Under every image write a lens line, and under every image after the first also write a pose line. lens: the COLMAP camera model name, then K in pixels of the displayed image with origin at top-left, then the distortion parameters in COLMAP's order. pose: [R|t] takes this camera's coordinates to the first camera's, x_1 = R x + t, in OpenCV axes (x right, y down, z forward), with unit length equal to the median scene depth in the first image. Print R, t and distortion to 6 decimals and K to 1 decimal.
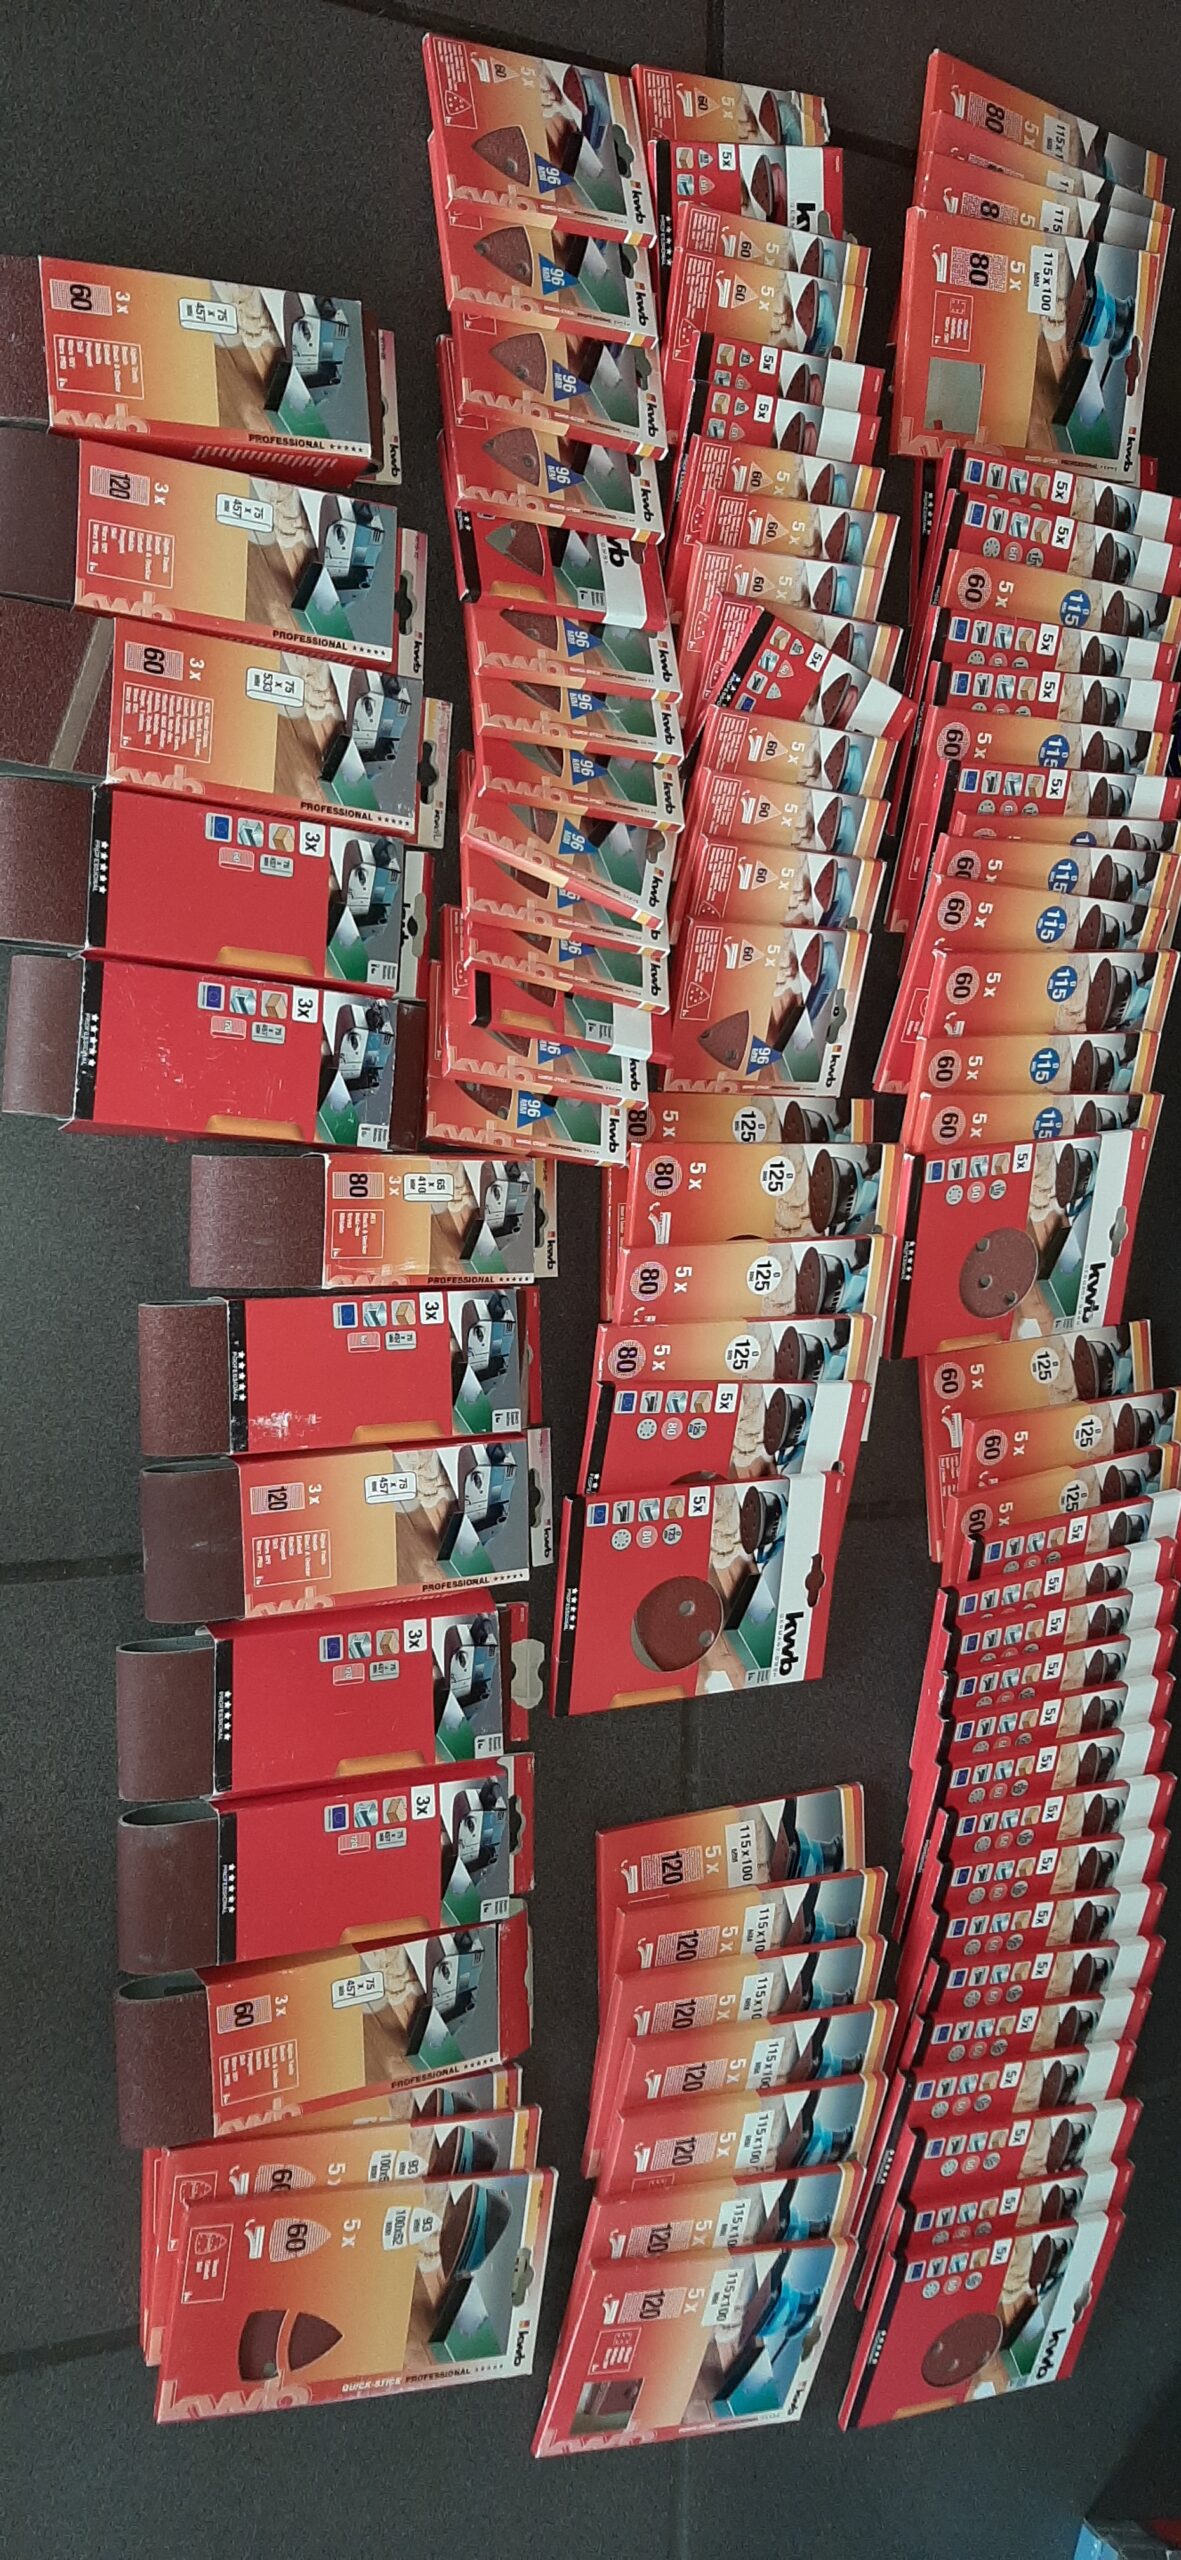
lens RADIAL K [[1957.1, 0, 587.0], [0, 1957.1, 1281.3], [0, 0, 1]] dist [0.059677, -0.136388]
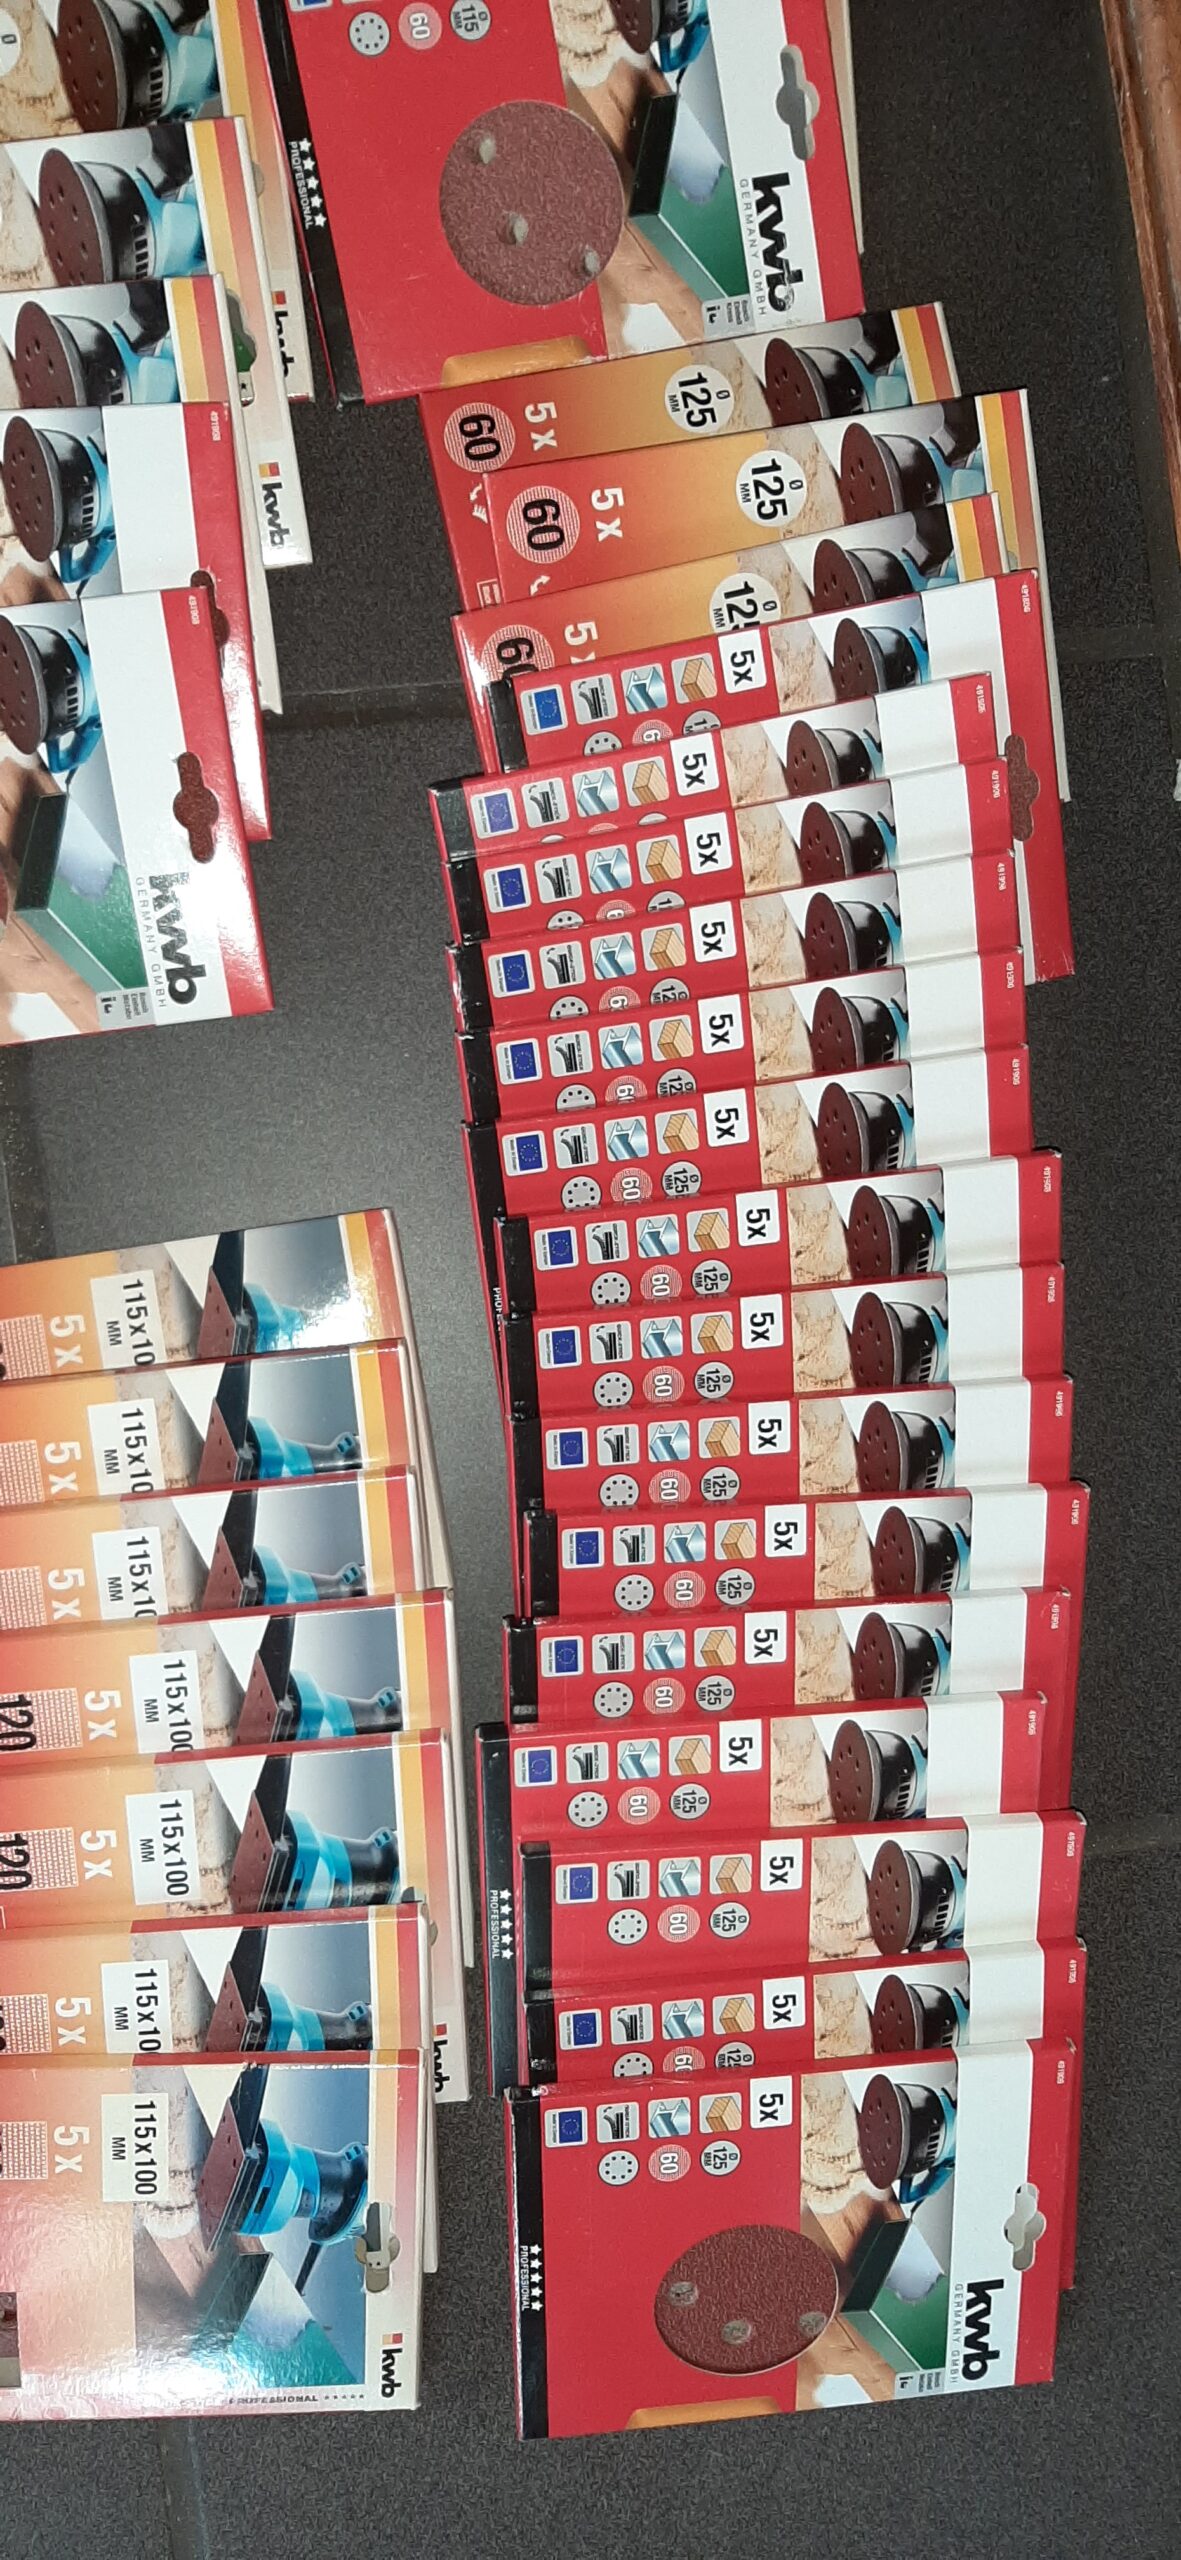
lens RADIAL K [[1957.1, 0, 597.3], [0, 1957.1, 1327.8], [0, 0, 1]] dist [0.059677, -0.136388]
pose [[0.932858, -0.118911, -0.340054, 0.390156], [0.113795, 0.992887, -0.035026, 0.330369], [0.341800, -0.006022, 0.939753, 0.547551]]
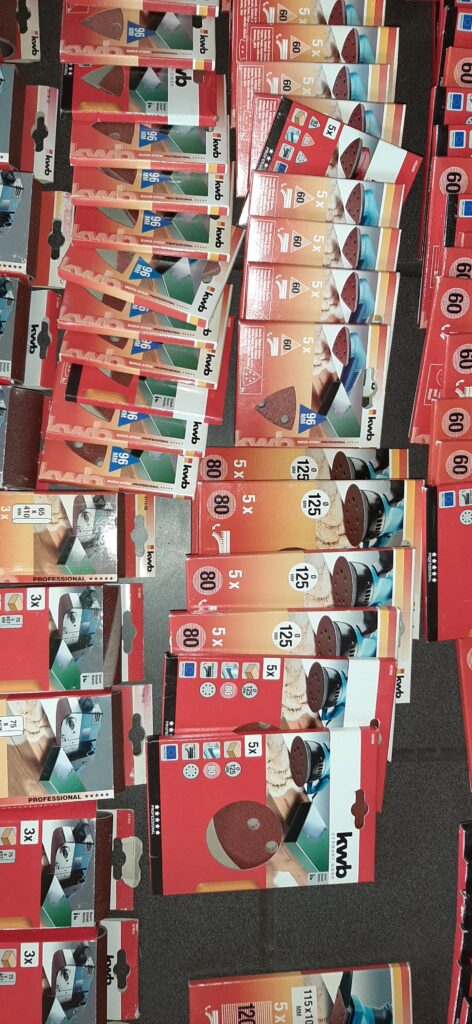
lens RADIAL K [[782.8, 0, 233.3], [0, 782.8, 508.5], [0, 0, 1]] dist [0.059677, -0.136388]
pose [[0.933891, -0.021300, -0.356924, 0.235961], [-0.008814, 0.996549, -0.082534, -0.005319], [0.357450, 0.080223, 0.930480, 0.467309]]
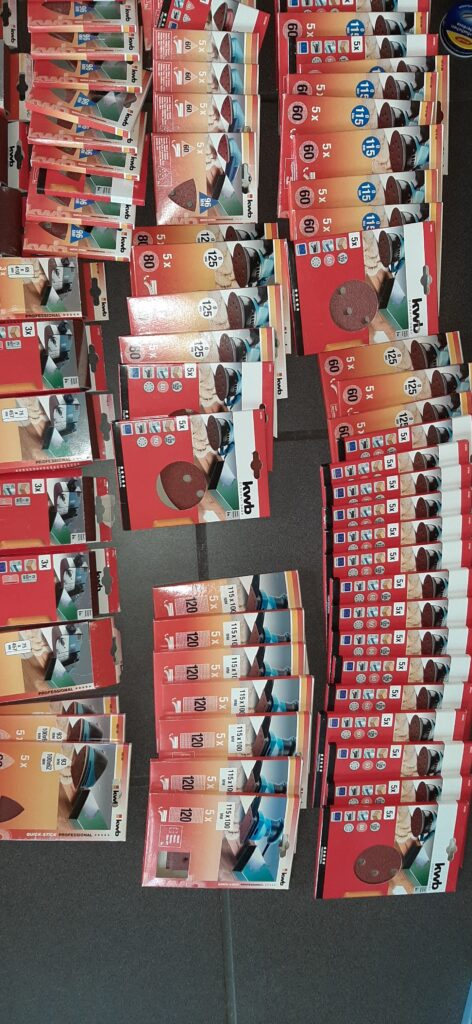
lens RADIAL K [[782.8, 0, 237.3], [0, 782.8, 522.5], [0, 0, 1]] dist [0.059677, -0.136388]
pose [[0.940177, -0.060987, -0.335184, 0.370699], [0.060392, 0.998100, -0.012206, 0.224840], [0.335291, -0.008767, 0.942074, 0.242896]]
